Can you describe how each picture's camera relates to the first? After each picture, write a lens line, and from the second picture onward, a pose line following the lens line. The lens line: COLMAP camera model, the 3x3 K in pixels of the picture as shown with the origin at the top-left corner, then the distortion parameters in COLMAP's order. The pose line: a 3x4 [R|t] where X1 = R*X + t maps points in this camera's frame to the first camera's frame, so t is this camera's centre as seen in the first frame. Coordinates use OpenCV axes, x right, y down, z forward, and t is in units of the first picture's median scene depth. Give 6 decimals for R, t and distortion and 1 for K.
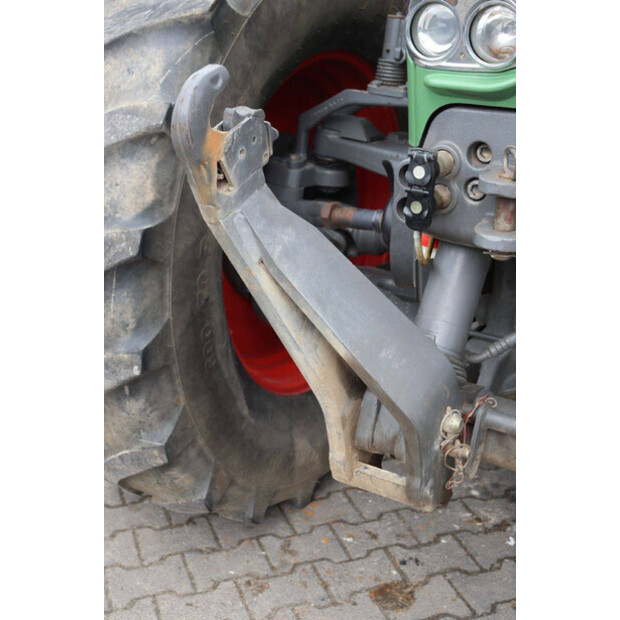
lens RADIAL K [[898.4, 0, 312.3], [0, 898.4, 310.3], [0, 0, 1]] dist [0.095484, 0.000000]
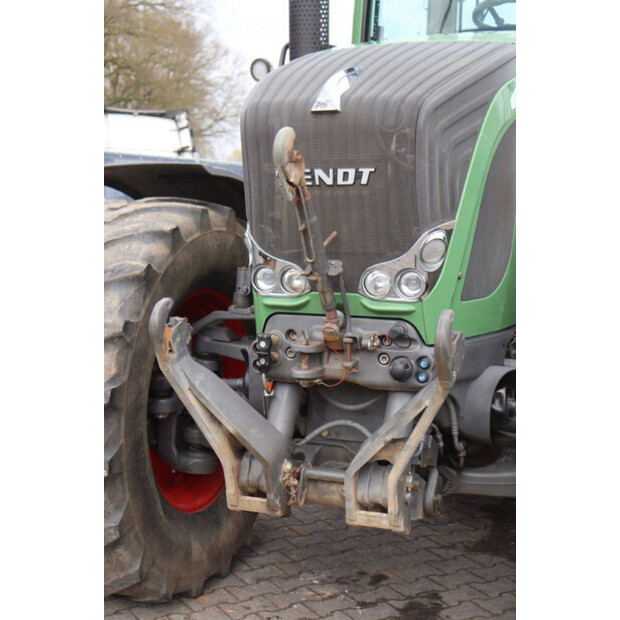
lens RADIAL K [[1035.5, 0, 311.2], [0, 1035.5, 309.8], [0, 0, 1]] dist [0.207484, 0.000000]
pose [[0.985091, -0.038415, 0.167689, -0.130461], [0.079279, 0.966446, -0.244330, 0.279394], [-0.152676, 0.253982, 0.955083, -1.016042]]
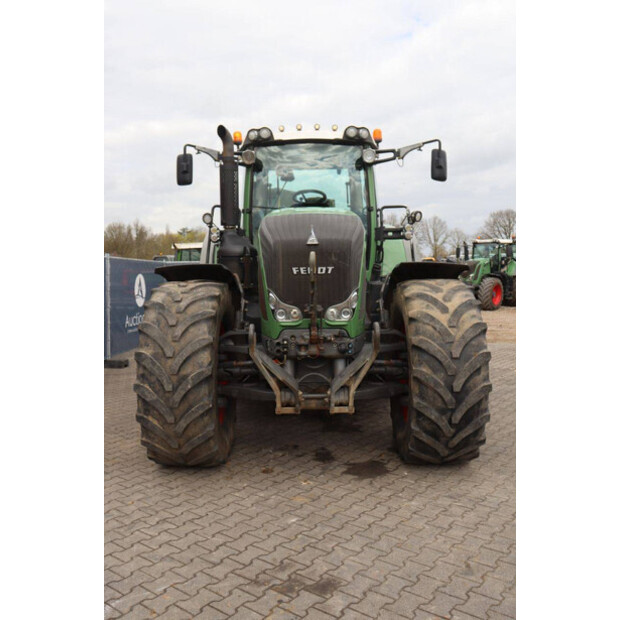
lens RADIAL K [[584.2, 0, 313.3], [0, 584.2, 312.0], [0, 0, 1]] dist [-0.099747, 0.000000]
pose [[0.846157, -0.072984, 0.527913, -1.072697], [0.219360, 0.950471, -0.220194, 0.319546], [-0.485696, 0.302122, 0.820257, -1.303142]]
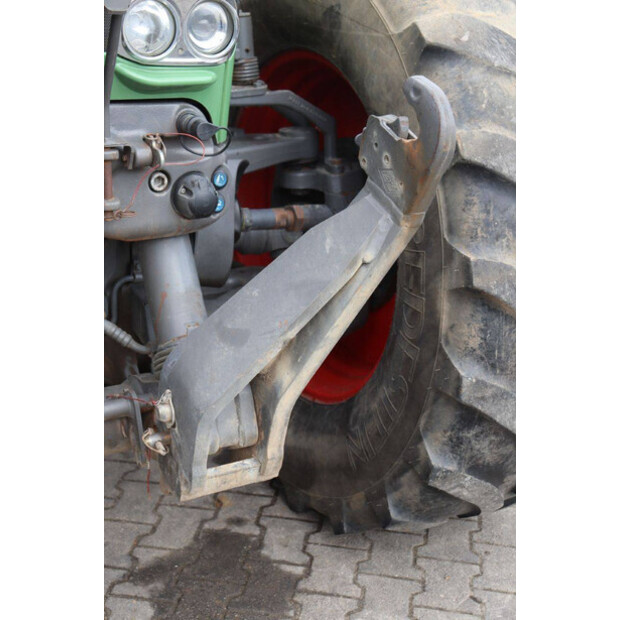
lens RADIAL K [[975.3, 0, 308.5], [0, 975.3, 309.1], [0, 0, 1]] dist [0.134679, 0.000000]
pose [[0.479971, -0.311353, 0.820175, -0.402662], [0.286951, 0.939194, 0.188609, -0.090294], [-0.829027, 0.144823, 0.540130, 0.142455]]
